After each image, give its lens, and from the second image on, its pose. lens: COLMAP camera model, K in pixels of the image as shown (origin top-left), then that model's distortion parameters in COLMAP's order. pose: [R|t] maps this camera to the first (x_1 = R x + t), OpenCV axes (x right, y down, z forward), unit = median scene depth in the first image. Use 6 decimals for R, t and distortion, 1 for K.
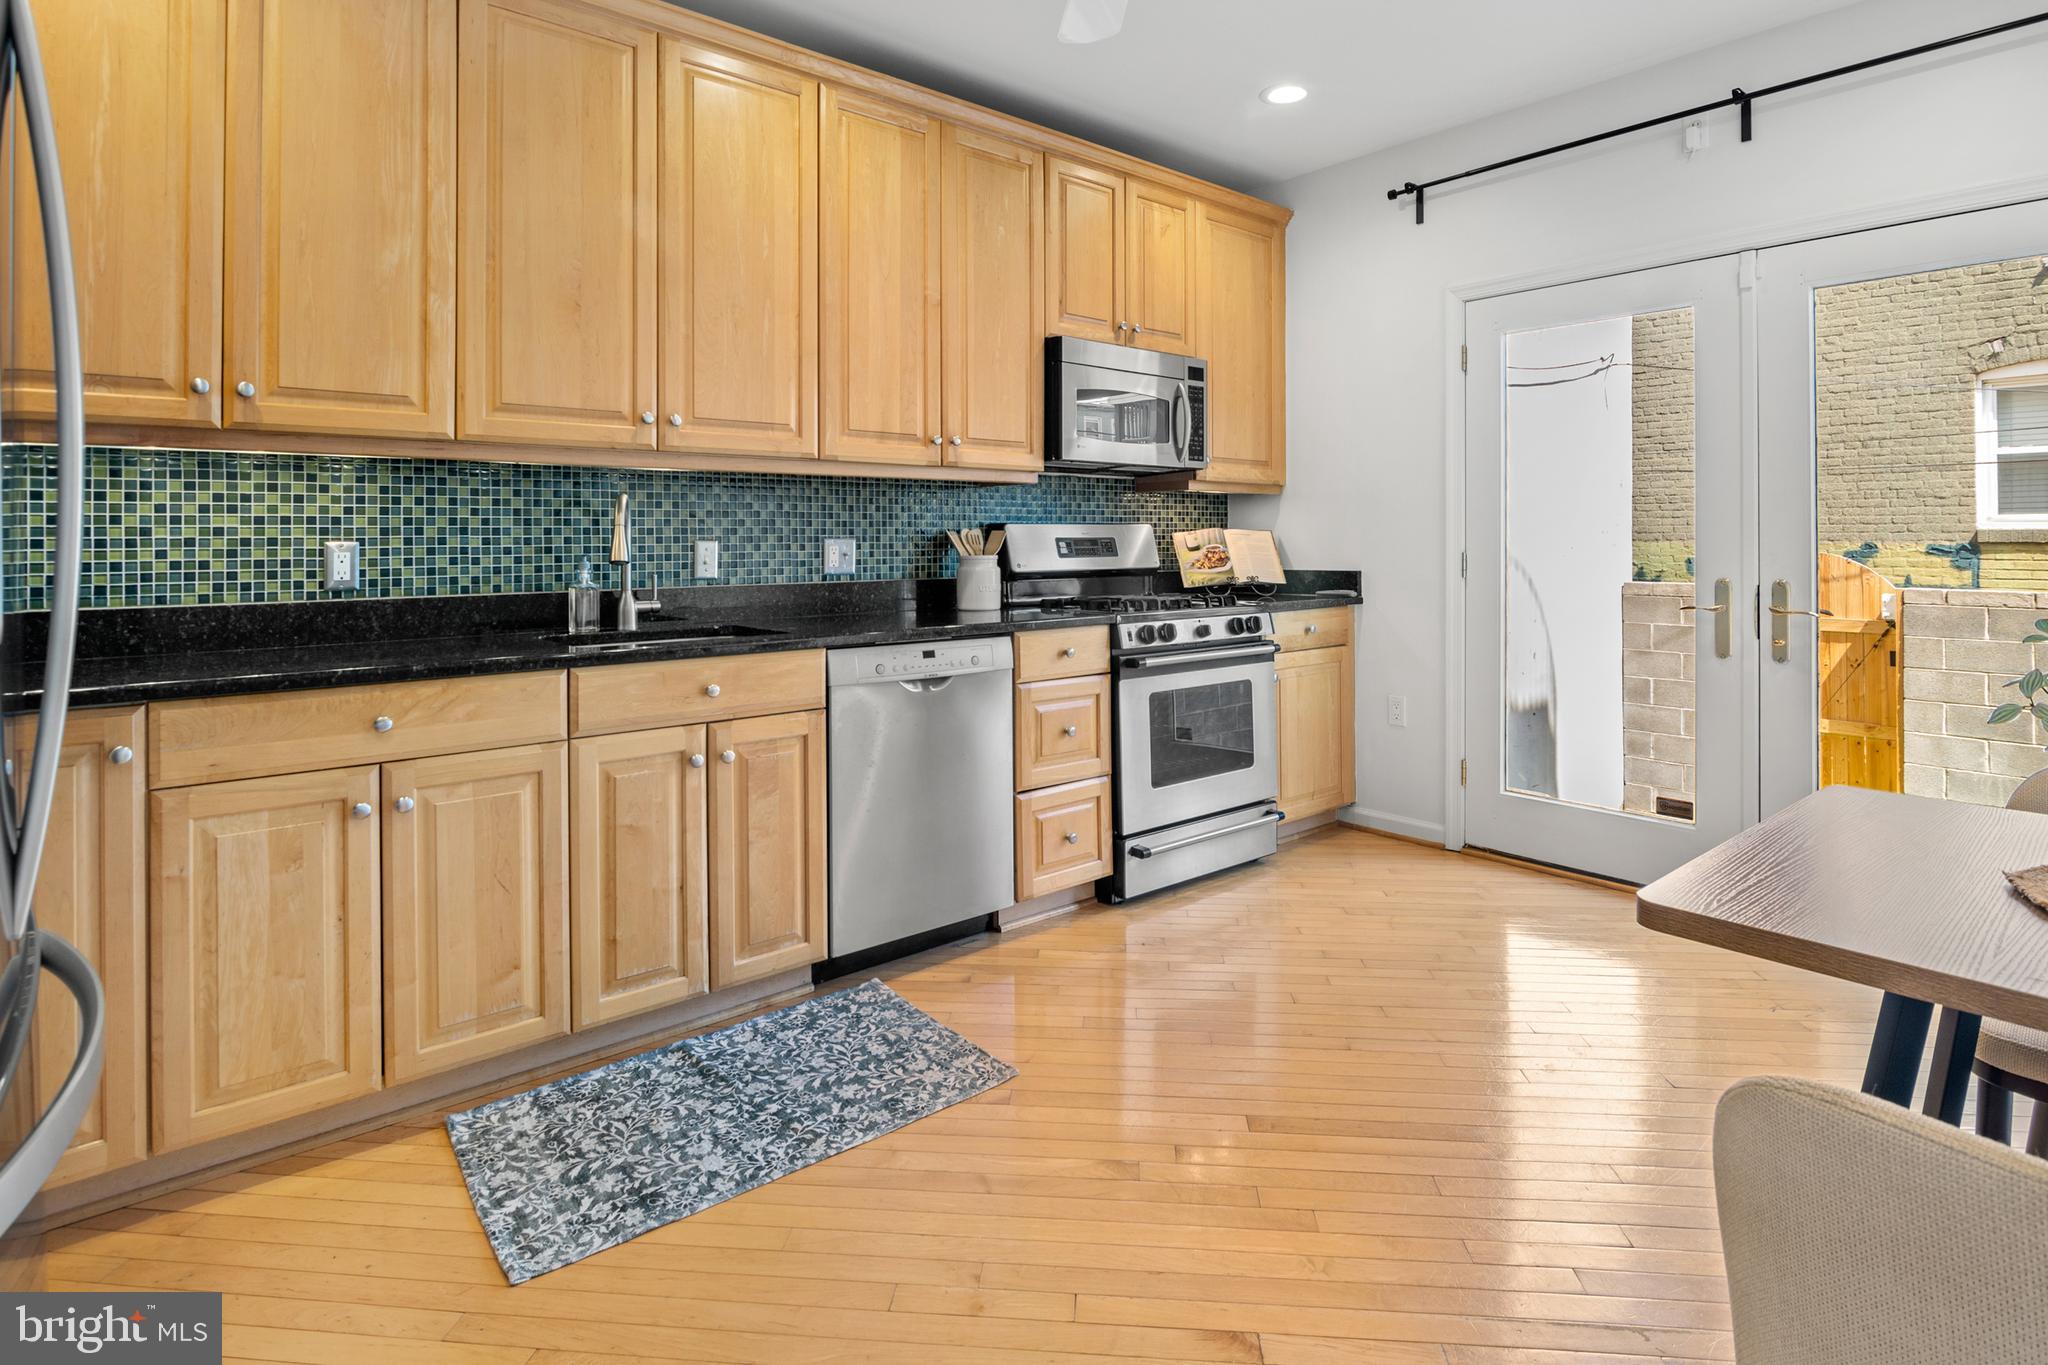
lens RADIAL K [[1021.0, 0, 1009.1], [0, 1021.0, 541.5], [0, 0, 1]] dist [-0.005807, -0.004995]
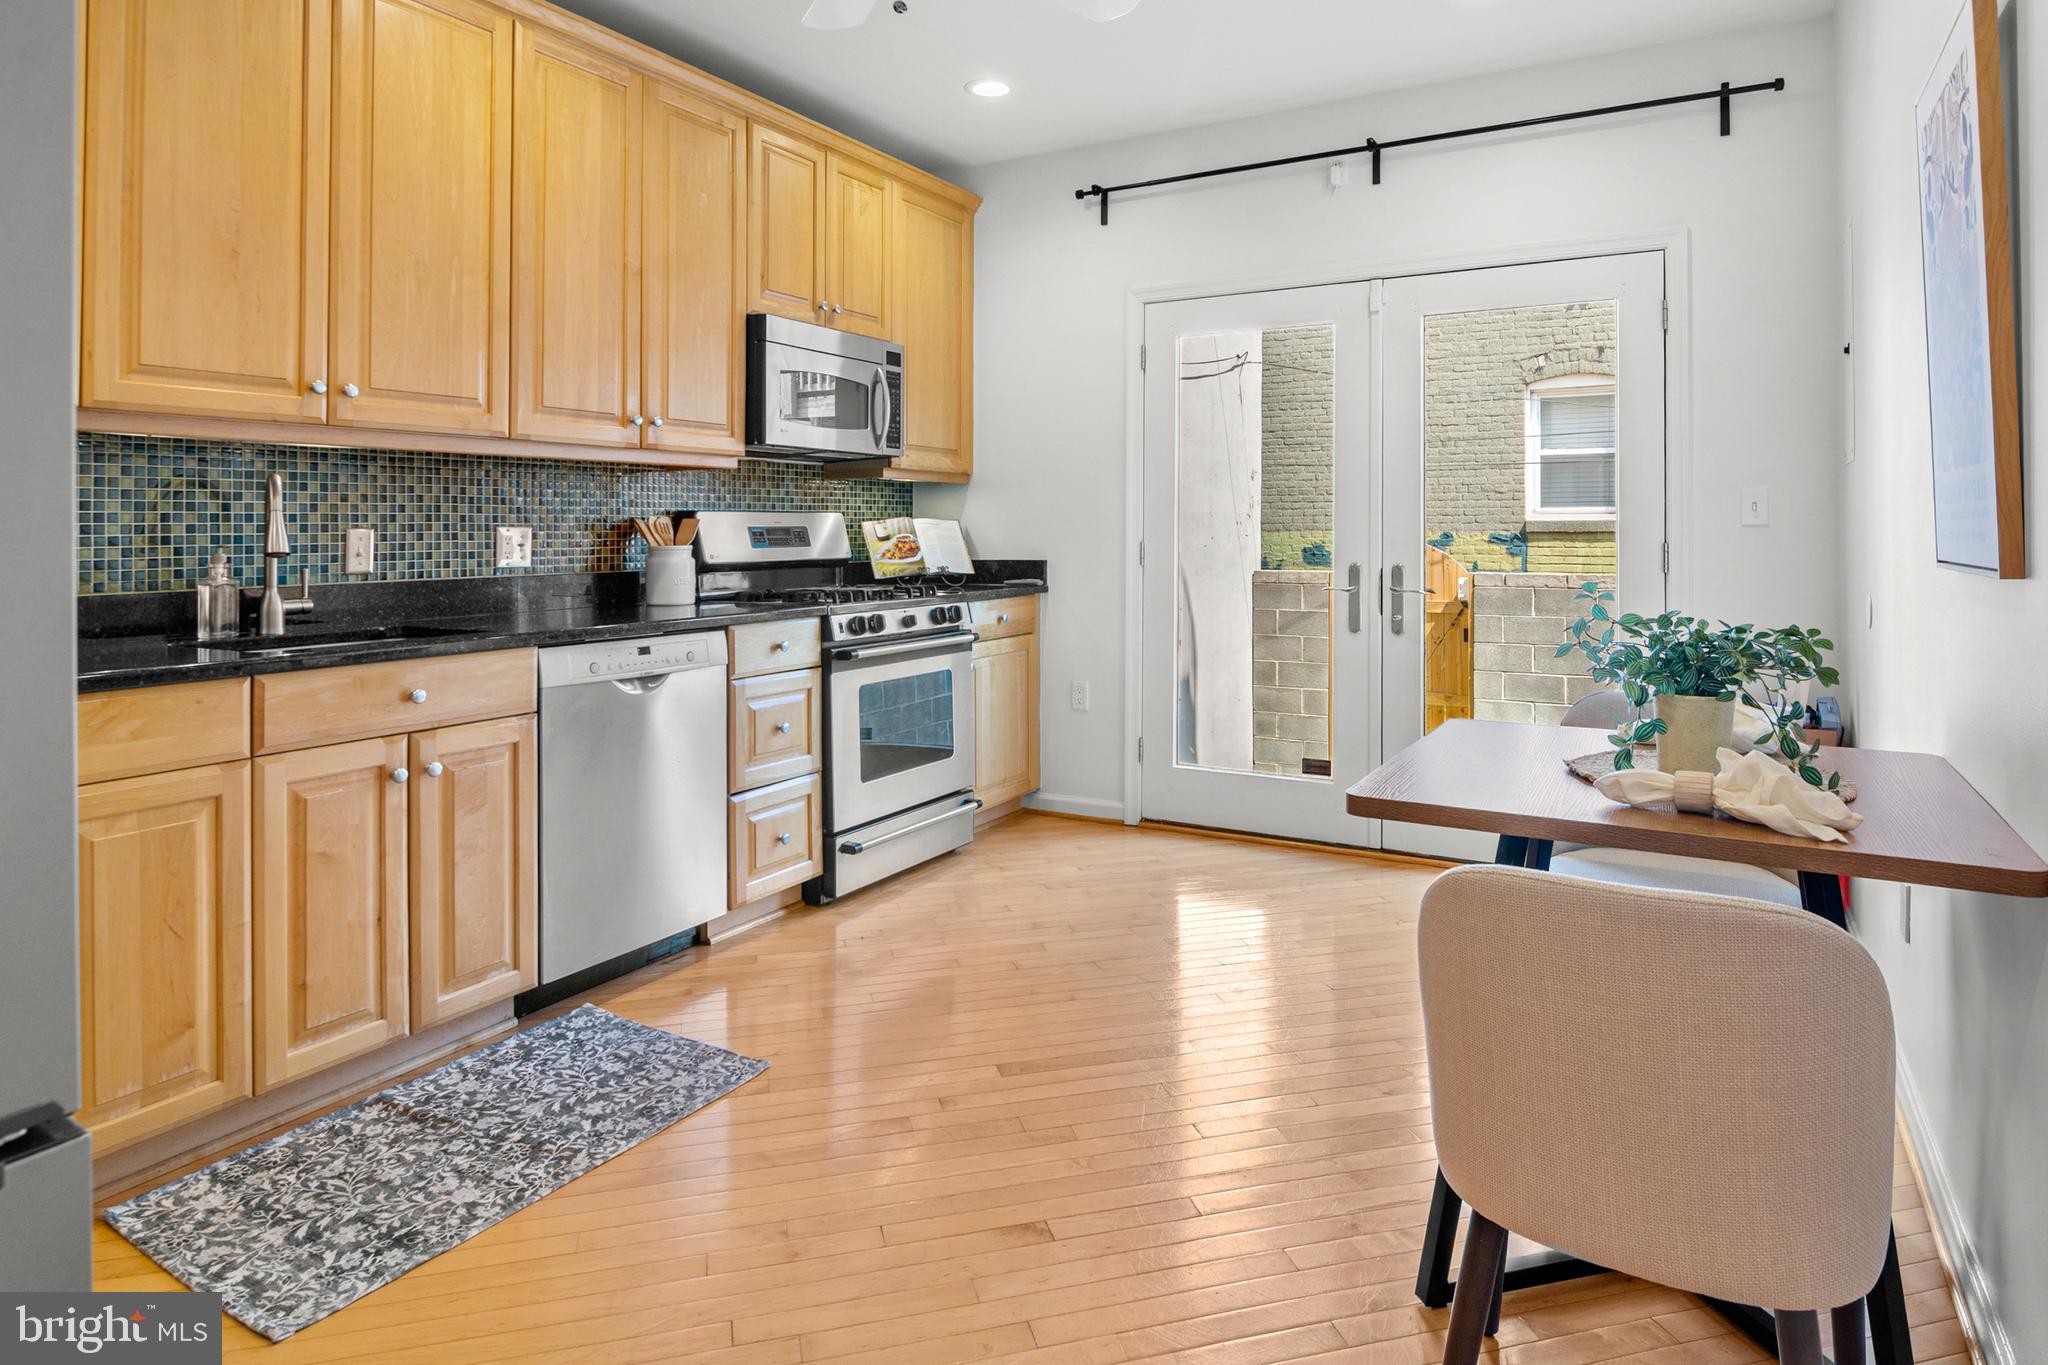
lens RADIAL K [[1153.0, 0, 1007.9], [0, 1153.0, 540.5], [0, 0, 1]] dist [-0.013679, 0.003304]
pose [[0.941396, -0.001769, 0.337298, -0.089144], [-0.001003, 0.999967, 0.008045, 0.000322], [-0.337301, -0.007912, 0.941363, -0.077431]]
